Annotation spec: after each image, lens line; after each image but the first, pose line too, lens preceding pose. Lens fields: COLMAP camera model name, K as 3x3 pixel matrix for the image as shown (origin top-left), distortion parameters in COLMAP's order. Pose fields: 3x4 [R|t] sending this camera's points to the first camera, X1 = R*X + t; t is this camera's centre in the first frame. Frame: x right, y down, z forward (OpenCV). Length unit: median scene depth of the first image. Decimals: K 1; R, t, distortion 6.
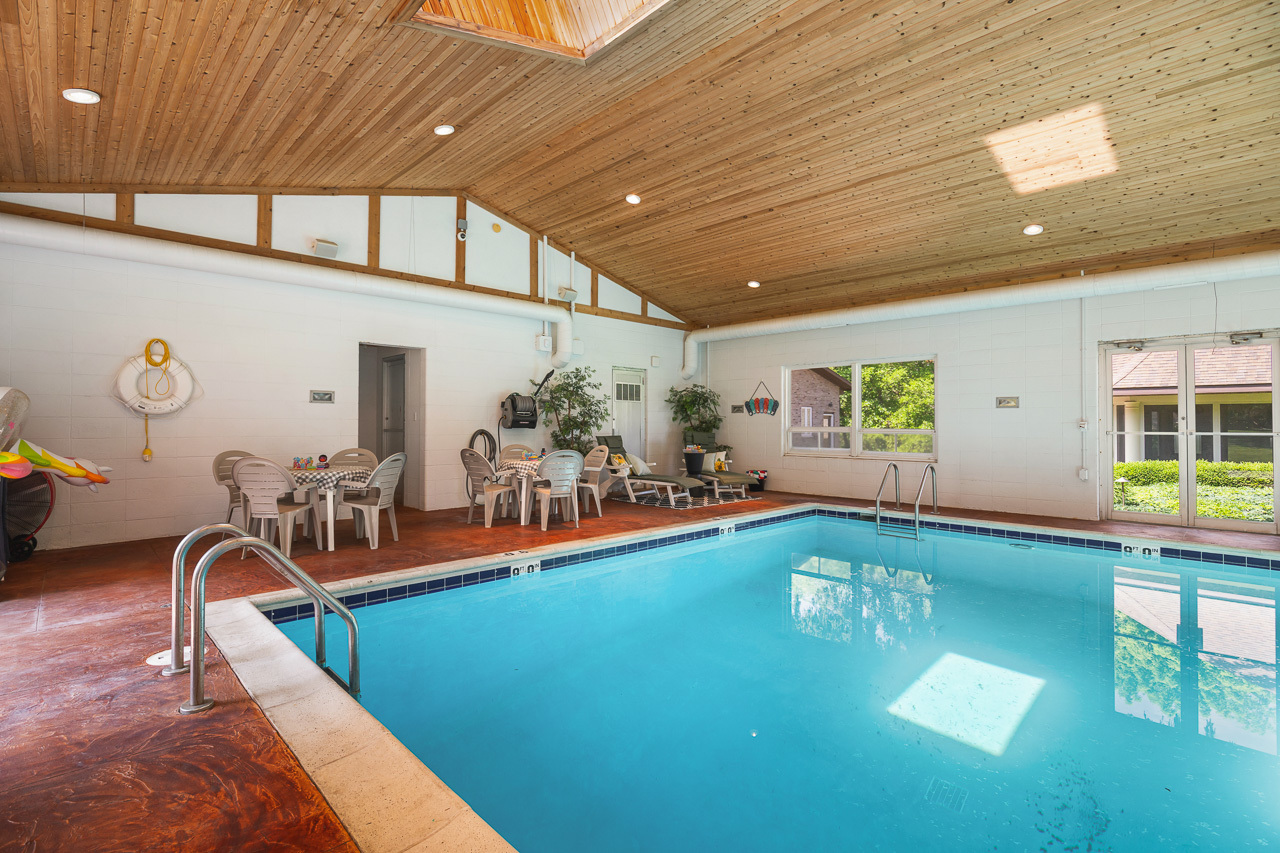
lens RADIAL K [[599.7, 0, 637.6], [0, 599.7, 417.5], [0, 0, 1]] dist [-0.033303, 0.000231]
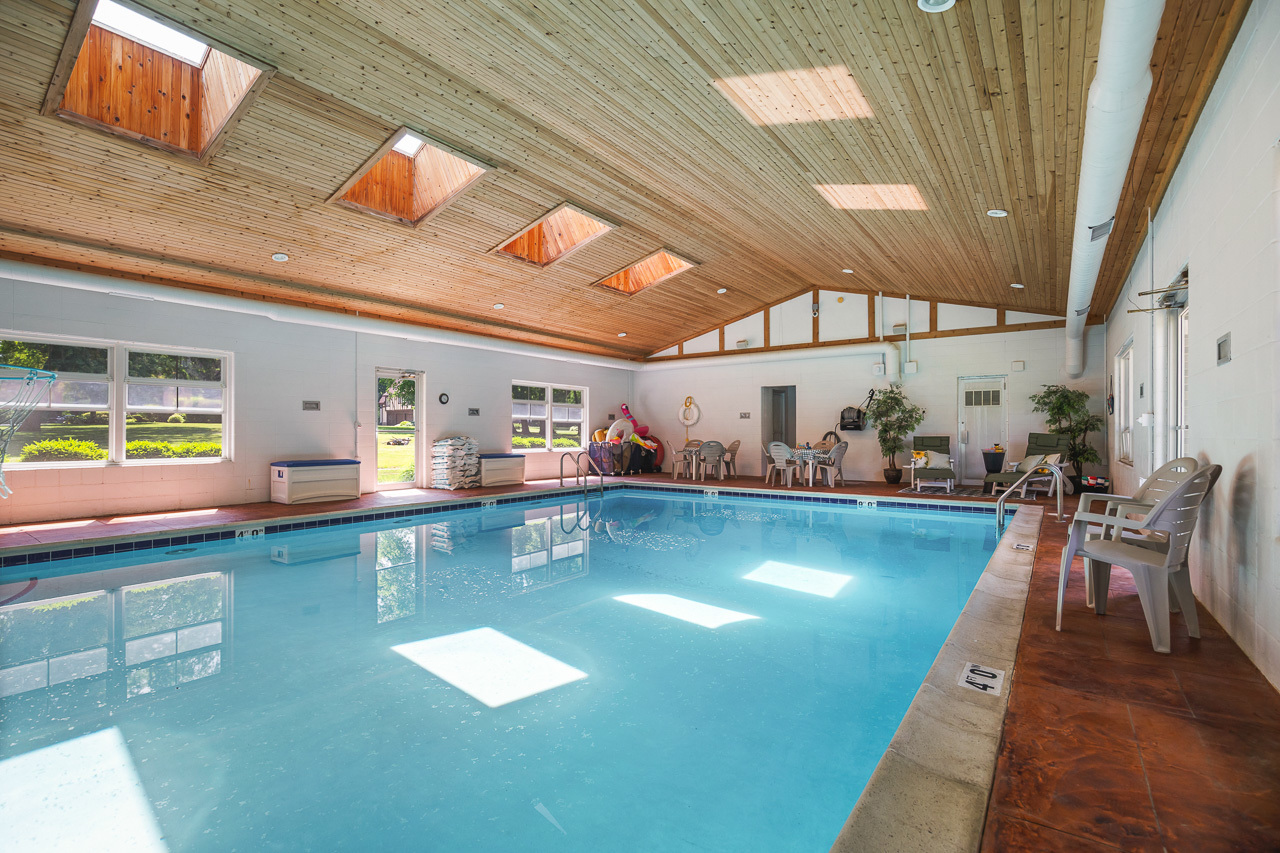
lens RADIAL K [[586.9, 0, 640.0], [0, 586.9, 426.5], [0, 0, 1]] dist [0.001929, 0.000264]
pose [[0.180117, -0.011735, -0.983575, 1.204864], [0.016420, 0.999825, -0.008922, 0.013594], [0.983508, -0.014543, 0.180279, 0.220466]]
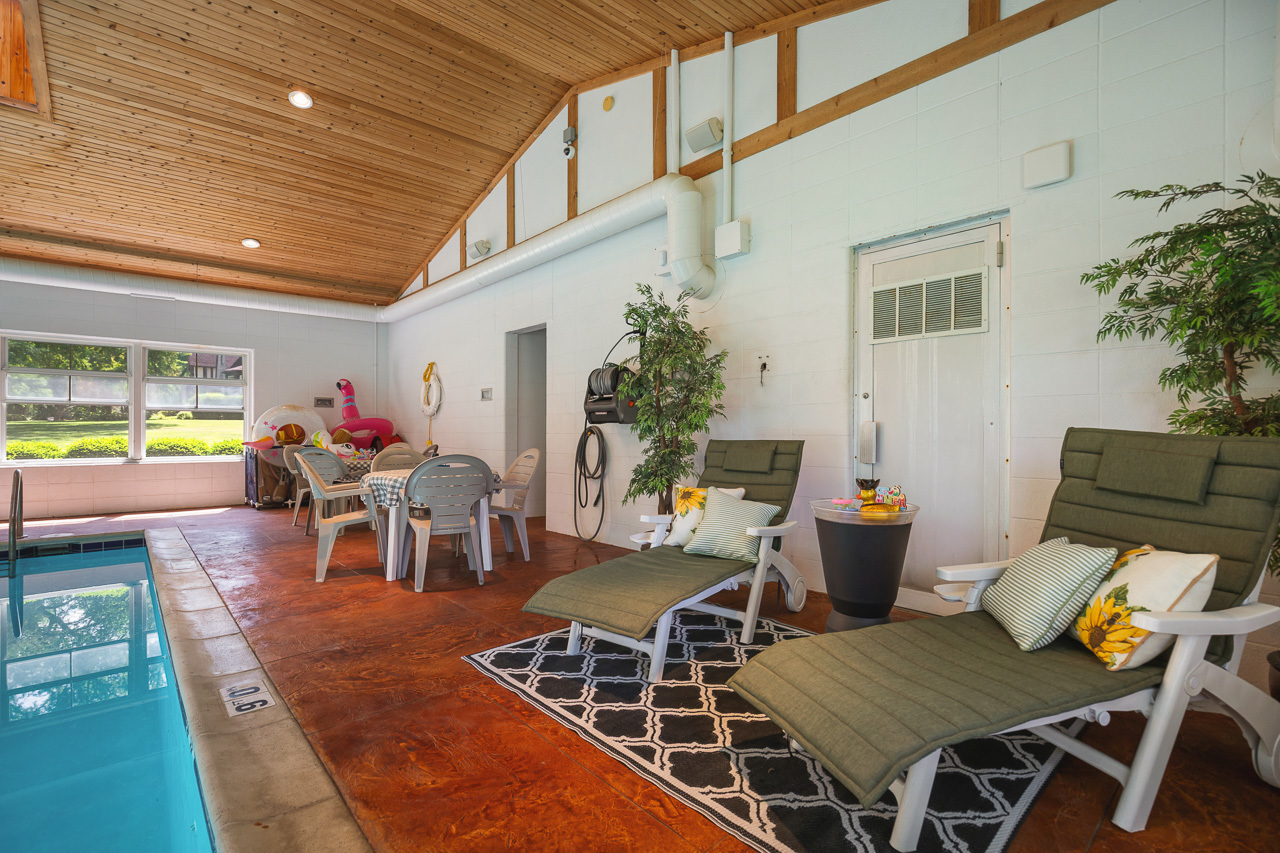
lens RADIAL K [[581.0, 0, 630.0], [0, 581.0, 430.0], [0, 0, 1]] dist [-0.019581, 0.000056]
pose [[-0.051456, -0.004226, -0.998666, 0.380766], [0.014280, 0.999886, -0.004967, 0.029228], [0.998573, -0.014516, -0.051390, 1.092118]]
